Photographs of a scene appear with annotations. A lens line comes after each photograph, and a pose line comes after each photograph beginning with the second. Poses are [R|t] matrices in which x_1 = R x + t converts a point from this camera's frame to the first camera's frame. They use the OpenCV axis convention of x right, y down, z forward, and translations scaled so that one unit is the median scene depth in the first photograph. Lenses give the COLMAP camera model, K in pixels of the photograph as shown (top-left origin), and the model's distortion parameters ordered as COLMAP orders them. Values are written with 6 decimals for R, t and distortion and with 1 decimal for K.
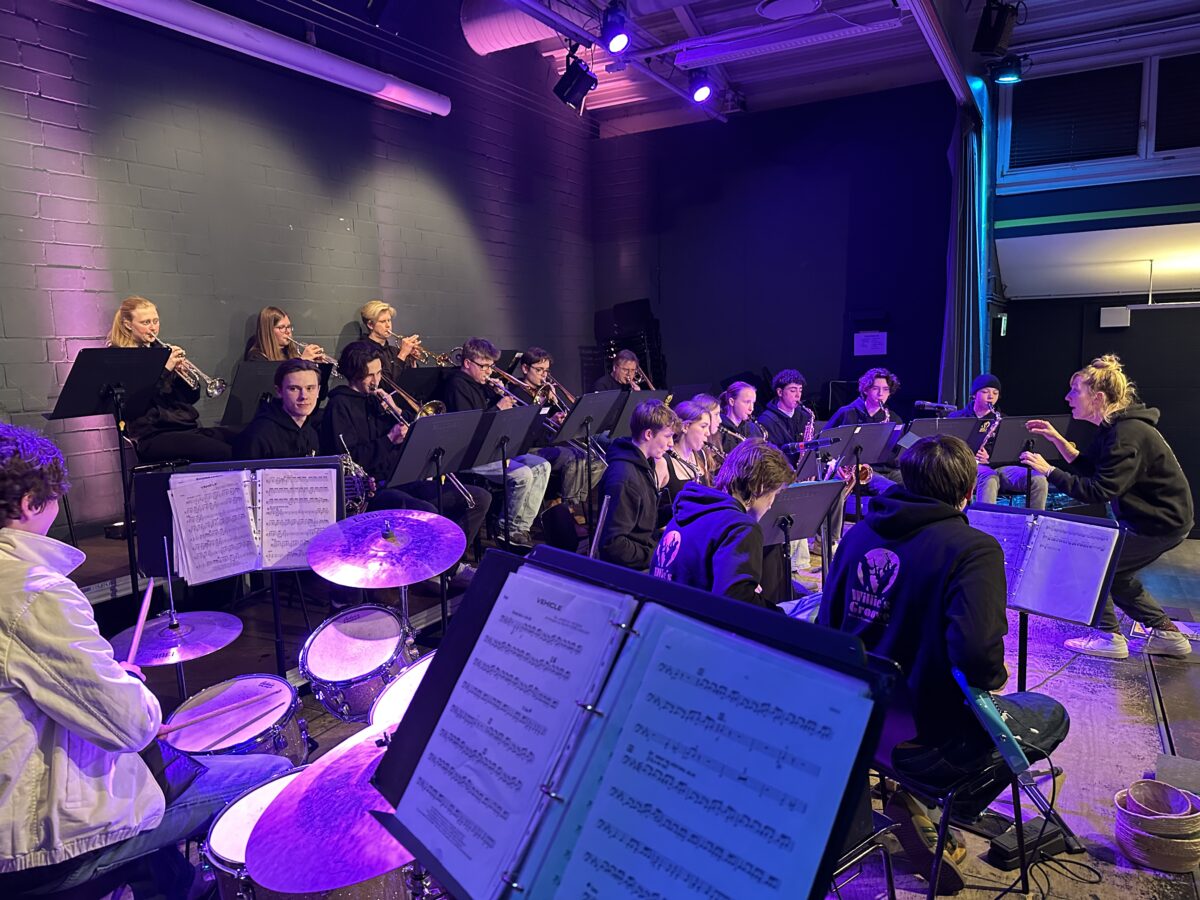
lens RADIAL K [[845.0, 0, 600.0], [0, 845.0, 450.0], [0, 0, 1]] dist [-0.000966, -0.025396]
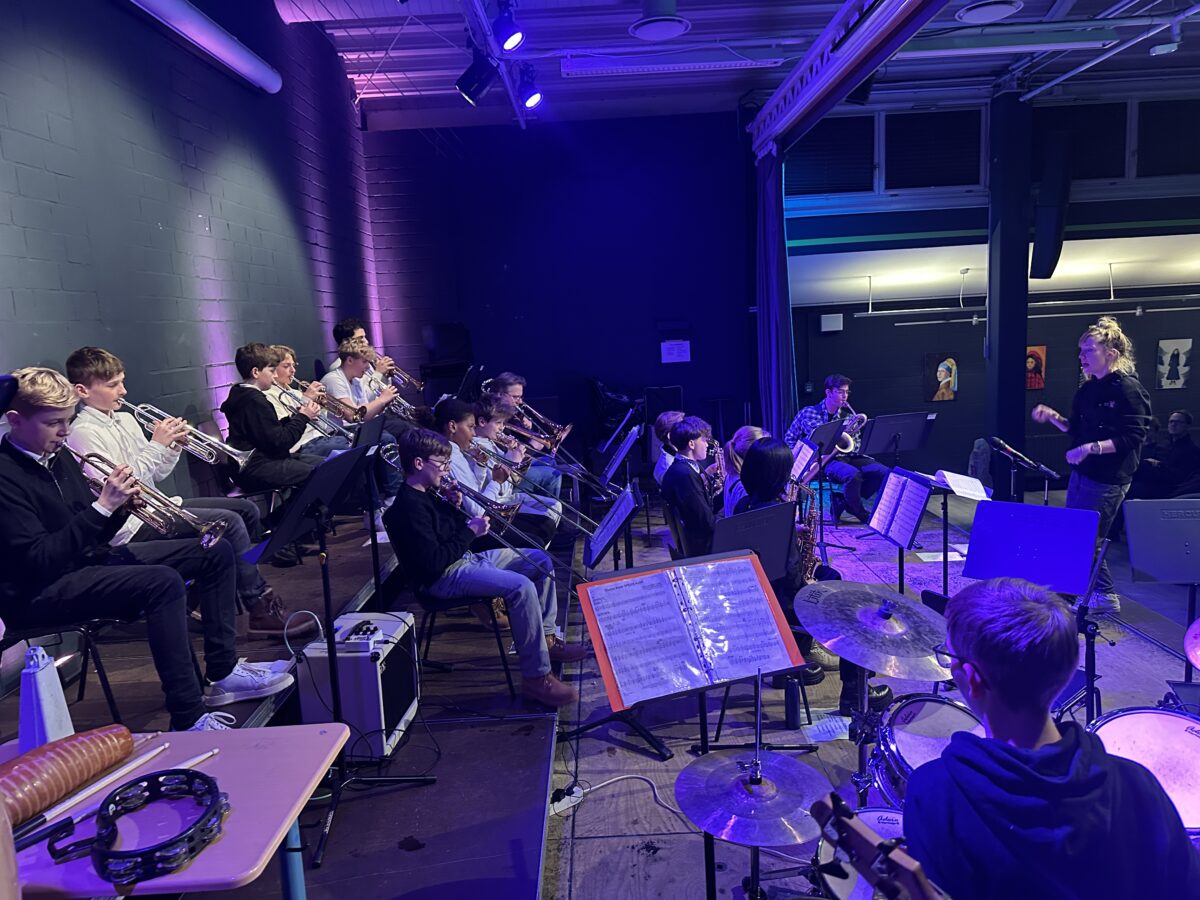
lens RADIAL K [[845.0, 0, 600.0], [0, 845.0, 450.0], [0, 0, 1]] dist [-0.000966, -0.025396]
pose [[0.864276, -0.090276, 0.494851, -0.411592], [0.090157, 0.995634, 0.024172, -0.048660], [-0.494872, 0.023723, 0.868642, 0.158956]]
